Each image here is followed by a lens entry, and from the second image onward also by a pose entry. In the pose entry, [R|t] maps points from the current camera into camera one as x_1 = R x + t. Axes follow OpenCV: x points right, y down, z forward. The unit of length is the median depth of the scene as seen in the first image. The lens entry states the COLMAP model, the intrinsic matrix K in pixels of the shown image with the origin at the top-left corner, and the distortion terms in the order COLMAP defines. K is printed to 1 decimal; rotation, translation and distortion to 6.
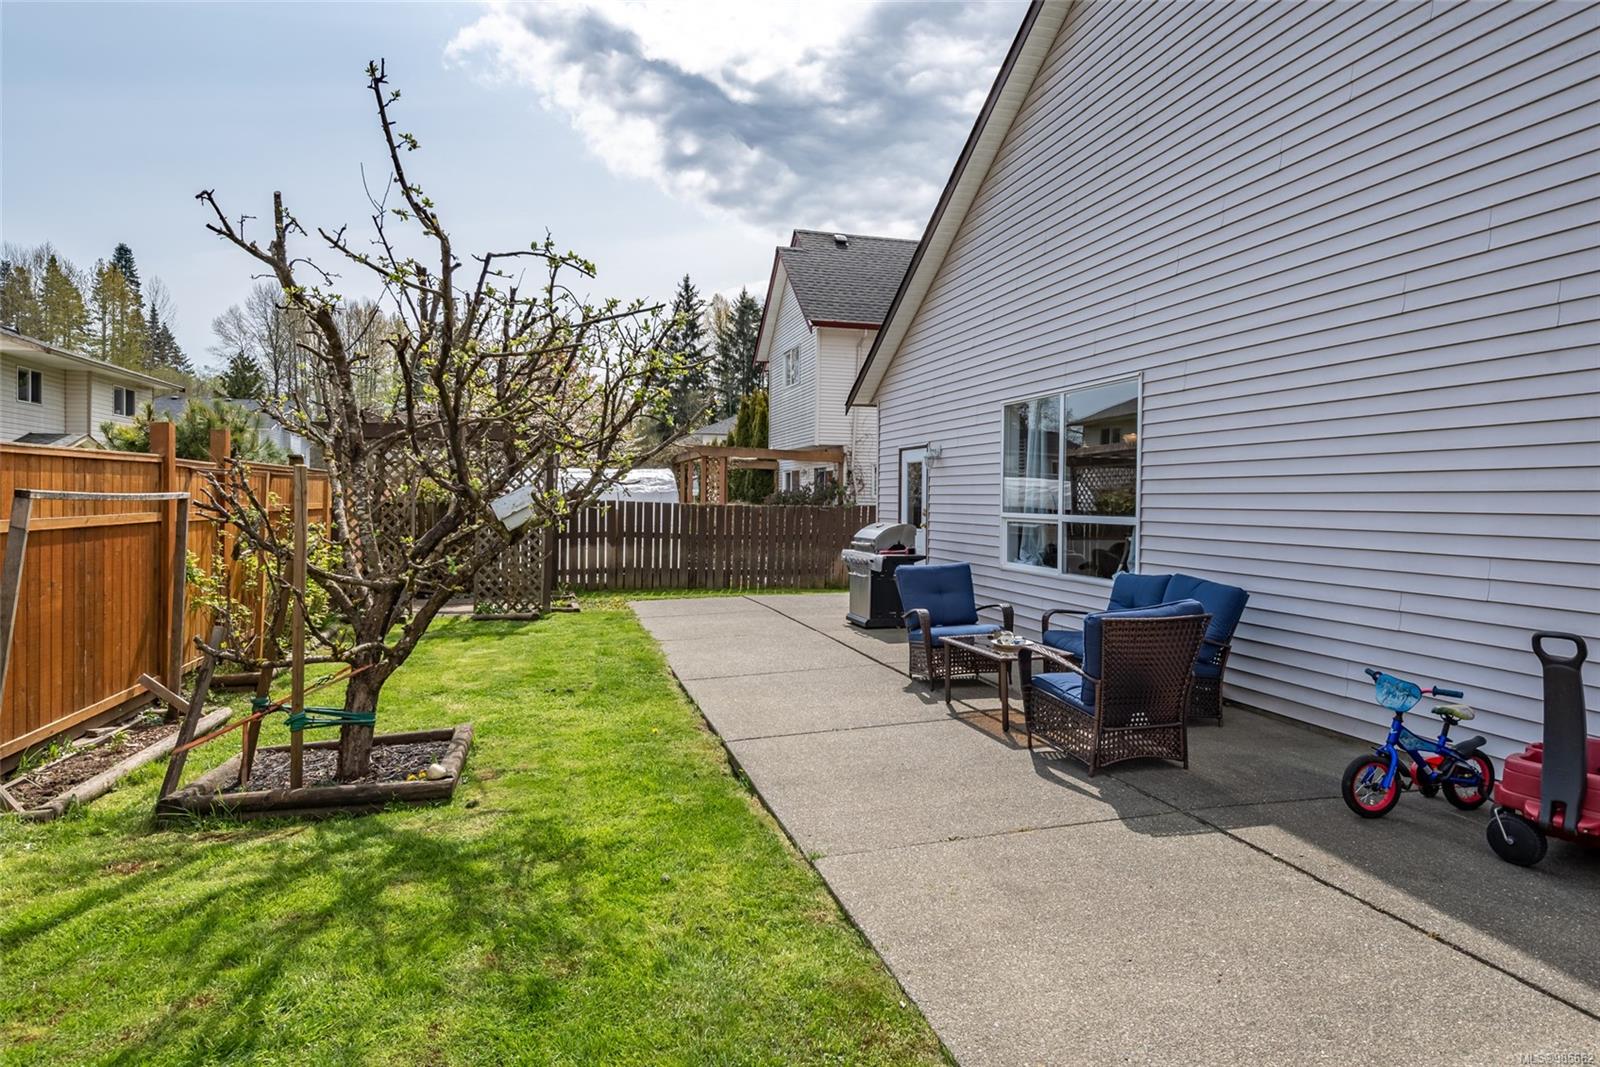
lens RADIAL K [[906.4, 0, 800.5], [0, 906.4, 493.9], [0, 0, 1]] dist [0.053362, -0.001573]
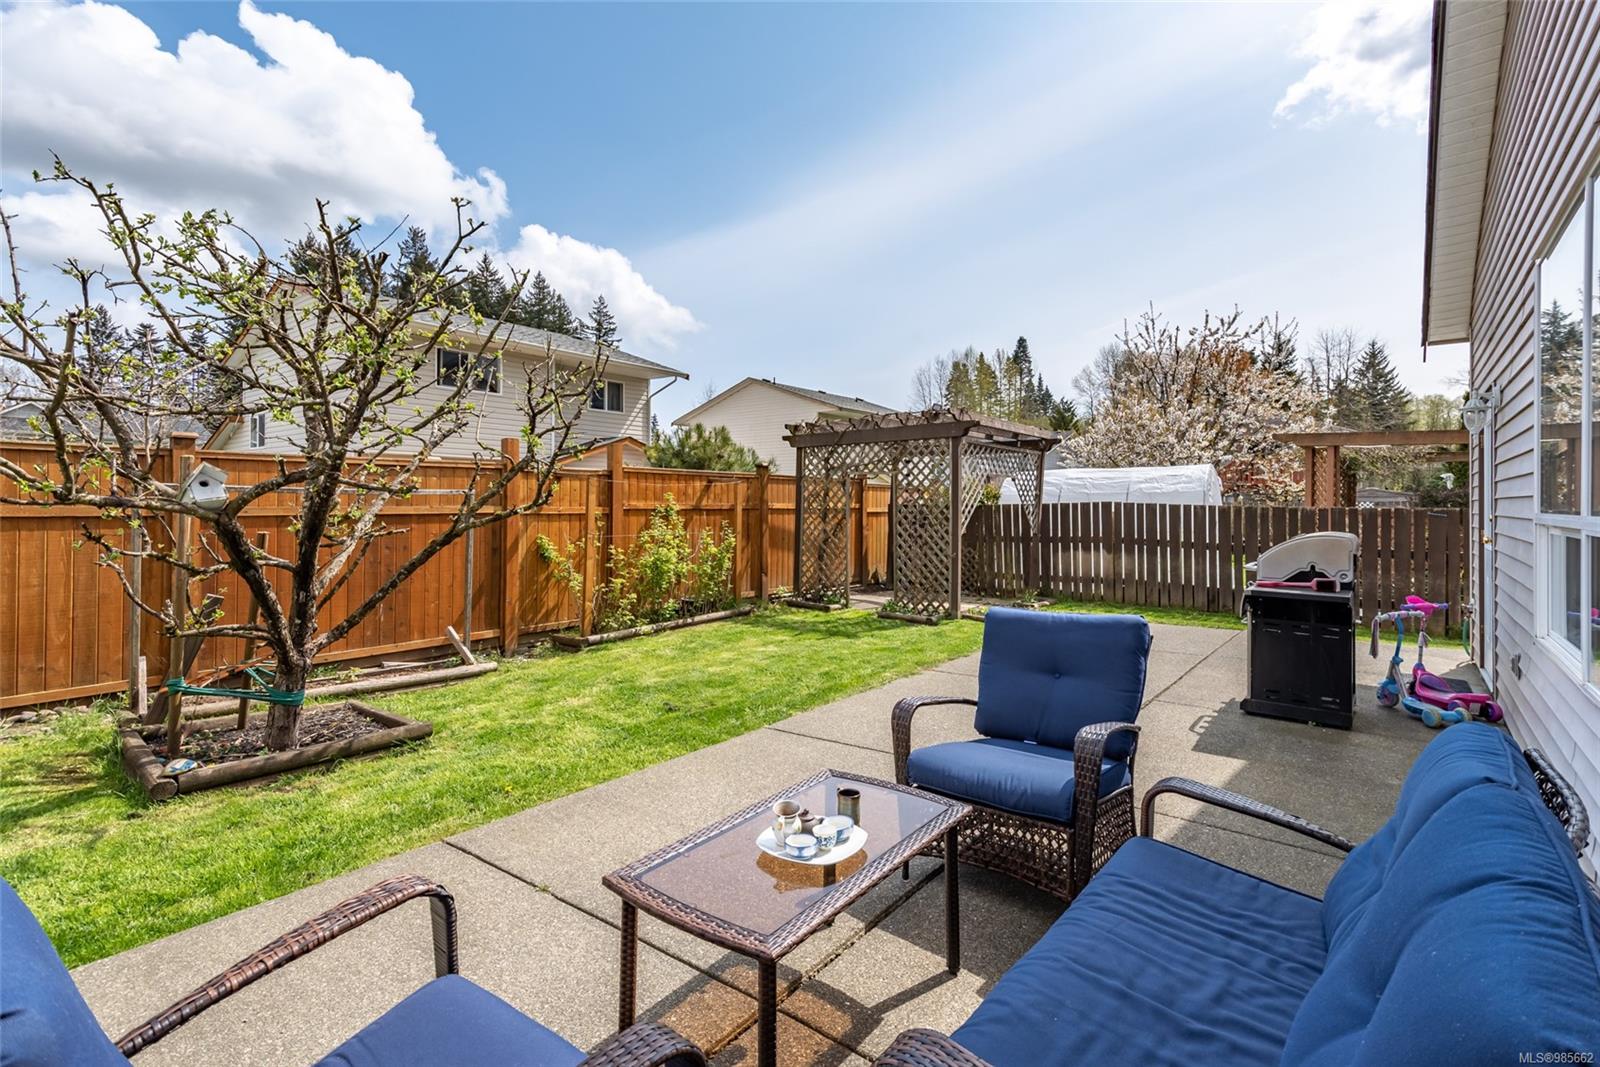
lens RADIAL K [[754.0, 0, 820.6], [0, 754.0, 484.8], [0, 0, 1]] dist [0.018701, -0.000307]
pose [[0.617477, -0.024863, -0.786196, 0.355897], [0.002913, 0.999566, -0.029323, 0.020422], [0.786584, 0.015815, 0.617281, 0.573752]]
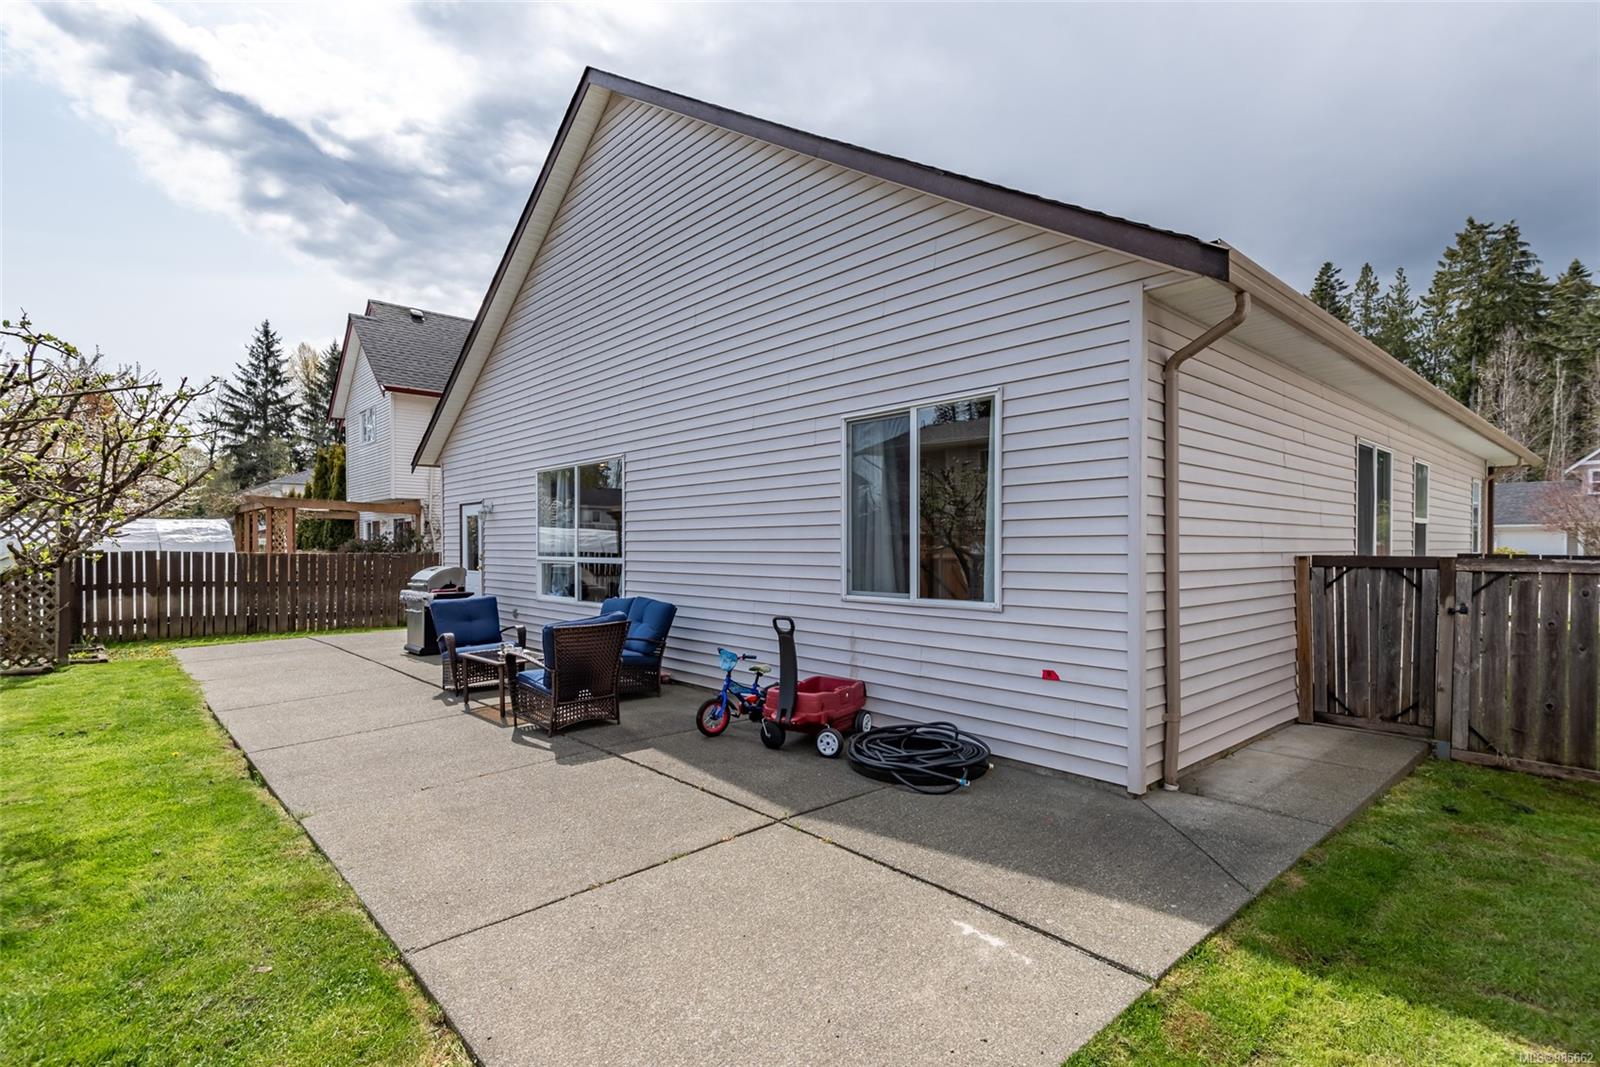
lens RADIAL K [[764.6, 0, 806.1], [0, 764.6, 550.5], [0, 0, 1]] dist [0.002350, -0.000803]
pose [[0.885614, -0.013793, 0.464218, 0.071195], [0.007575, 0.999855, 0.015257, -0.000765], [-0.464361, -0.009996, 0.885590, -0.150094]]
